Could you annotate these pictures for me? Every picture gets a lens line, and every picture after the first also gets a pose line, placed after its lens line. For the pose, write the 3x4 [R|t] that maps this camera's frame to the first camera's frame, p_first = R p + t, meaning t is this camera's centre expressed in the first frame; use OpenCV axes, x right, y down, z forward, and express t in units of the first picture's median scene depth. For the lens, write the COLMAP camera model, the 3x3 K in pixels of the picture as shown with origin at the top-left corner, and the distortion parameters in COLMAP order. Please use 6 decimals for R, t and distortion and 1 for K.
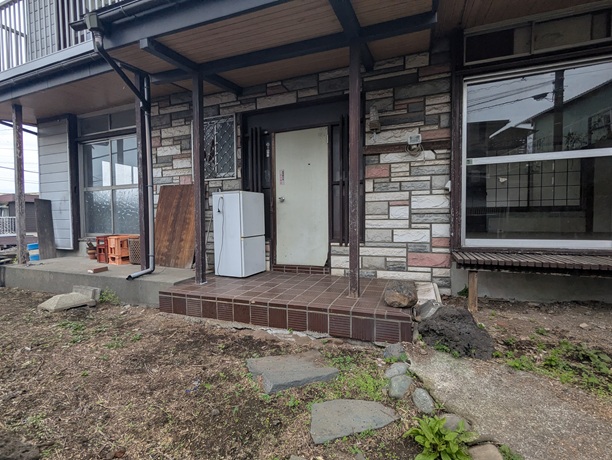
lens RADIAL K [[292.7, 0, 306.0], [0, 292.7, 230.0], [0, 0, 1]] dist [-0.000309, 0.001329]
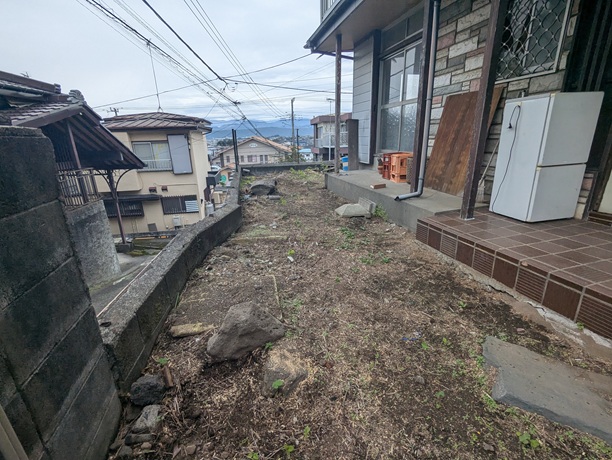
lens RADIAL K [[292.7, 0, 306.0], [0, 292.7, 230.0], [0, 0, 1]] dist [-0.000309, 0.001329]
pose [[0.589576, 0.238777, -0.771612, 0.028676], [-0.003832, 0.956121, 0.292946, -0.032044], [0.807704, -0.169757, 0.564621, 0.138965]]
